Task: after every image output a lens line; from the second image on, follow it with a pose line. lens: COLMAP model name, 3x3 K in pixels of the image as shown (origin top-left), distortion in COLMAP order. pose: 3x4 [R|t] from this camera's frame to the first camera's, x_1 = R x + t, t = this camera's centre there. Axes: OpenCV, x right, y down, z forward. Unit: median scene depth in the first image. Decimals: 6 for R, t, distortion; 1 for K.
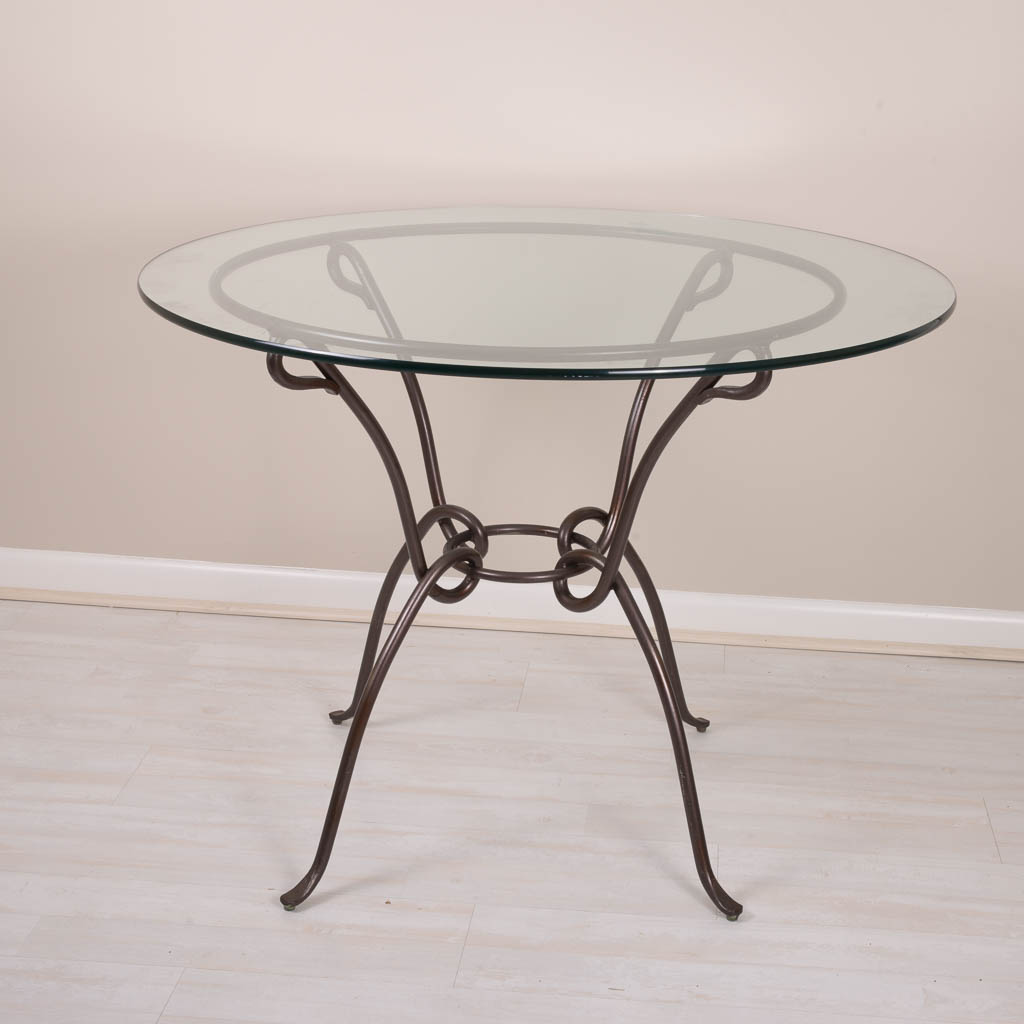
lens RADIAL K [[1996.0, 0, 512.1], [0, 1996.0, 510.3], [0, 0, 1]] dist [0.143549, 0.000000]
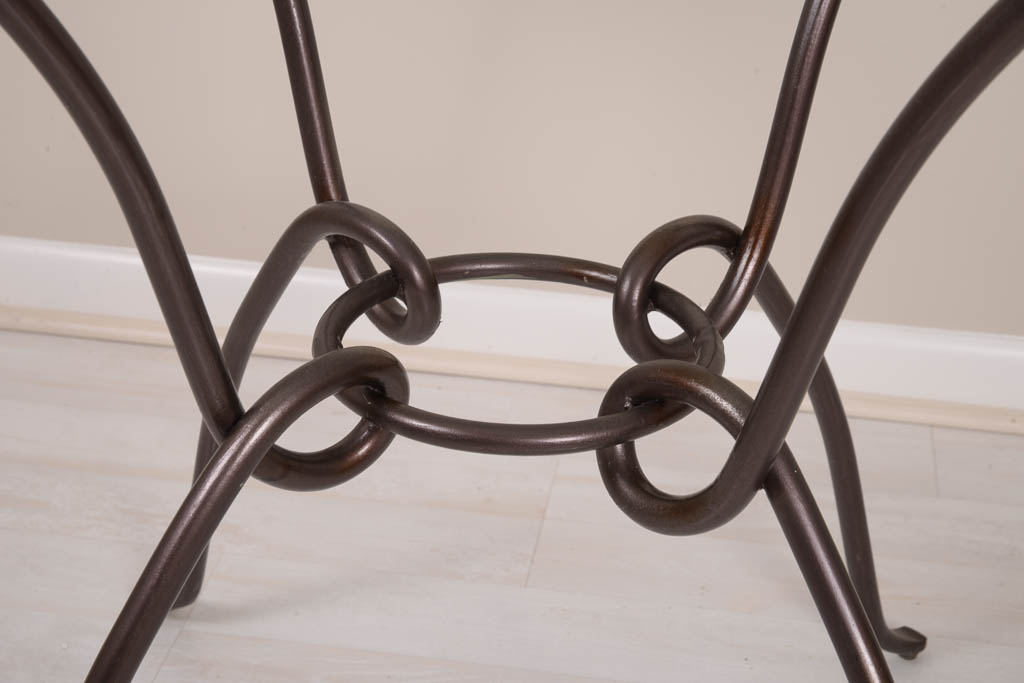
lens RADIAL K [[1982.6, 0, 512.5], [0, 1982.6, 342.9], [0, 0, 1]] dist [0.043209, 0.000000]
pose [[0.999053, 0.028850, -0.032575, 0.015483], [-0.024056, 0.989997, 0.139021, -0.030834], [0.036260, -0.138105, 0.989754, 0.605560]]
